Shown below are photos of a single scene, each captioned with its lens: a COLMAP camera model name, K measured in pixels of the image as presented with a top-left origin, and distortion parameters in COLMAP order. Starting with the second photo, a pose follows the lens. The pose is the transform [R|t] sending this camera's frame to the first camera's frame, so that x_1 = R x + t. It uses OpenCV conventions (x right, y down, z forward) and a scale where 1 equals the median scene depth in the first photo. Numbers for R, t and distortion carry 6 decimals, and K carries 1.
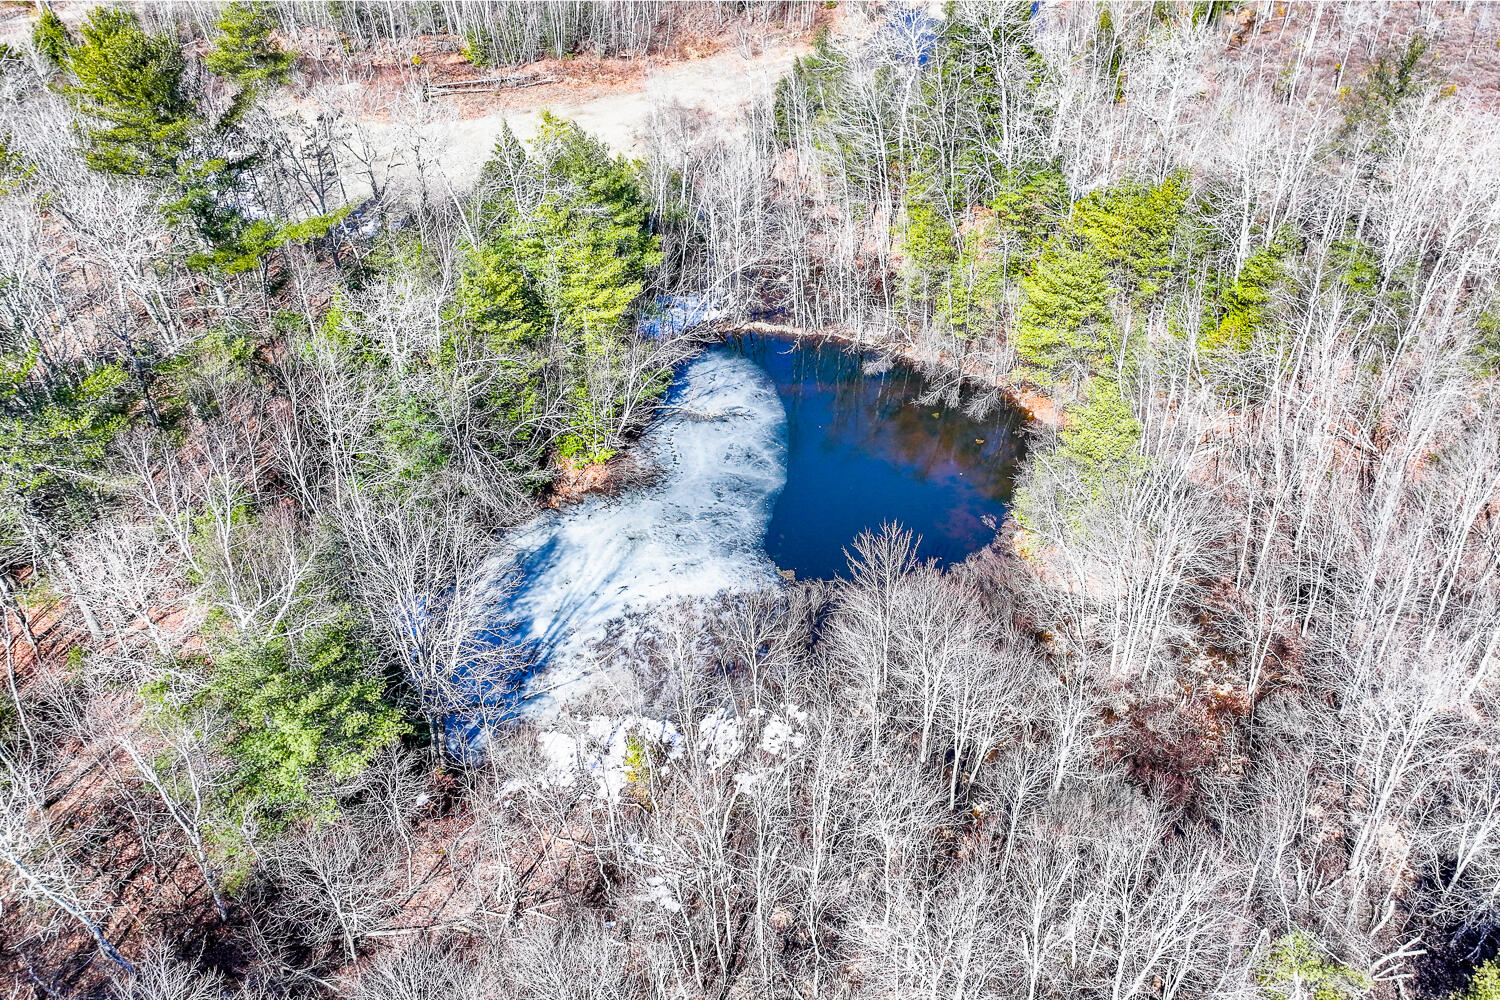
lens RADIAL K [[1317.9, 0, 751.2], [0, 1317.9, 497.2], [0, 0, 1]] dist [0.040856, -0.013645]
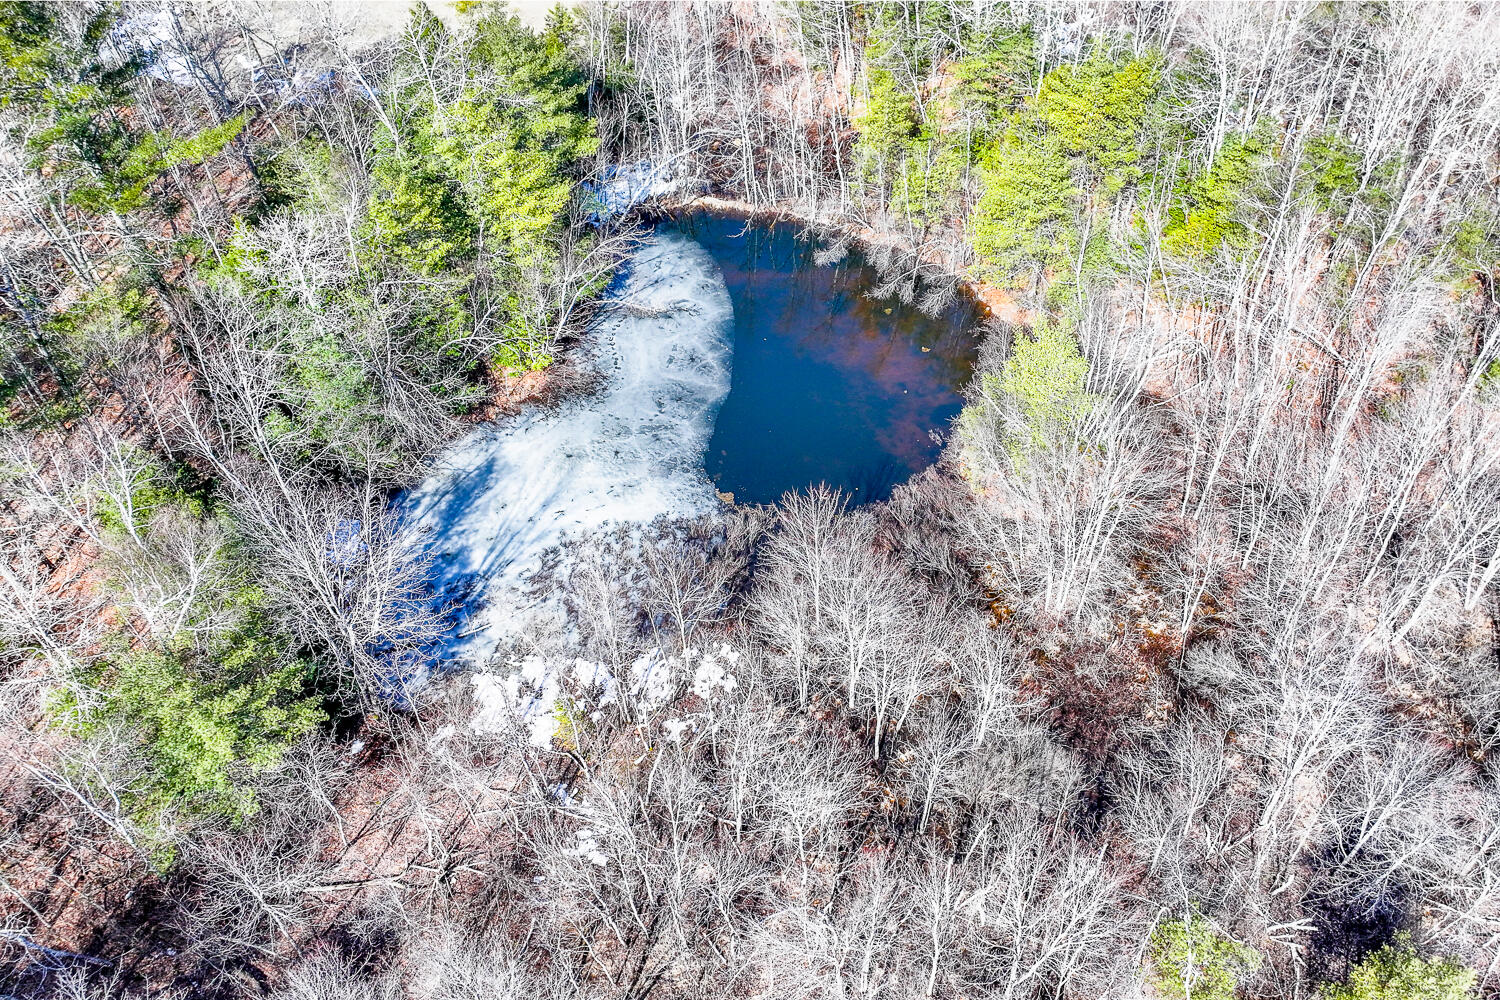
lens RADIAL K [[1317.9, 0, 748.2], [0, 1317.9, 500.6], [0, 0, 1]] dist [0.040856, -0.013645]
pose [[0.999954, -0.003727, -0.008854, 0.052879], [0.005398, 0.980424, 0.196825, -0.134070], [0.007947, -0.196863, 0.980399, 0.036191]]
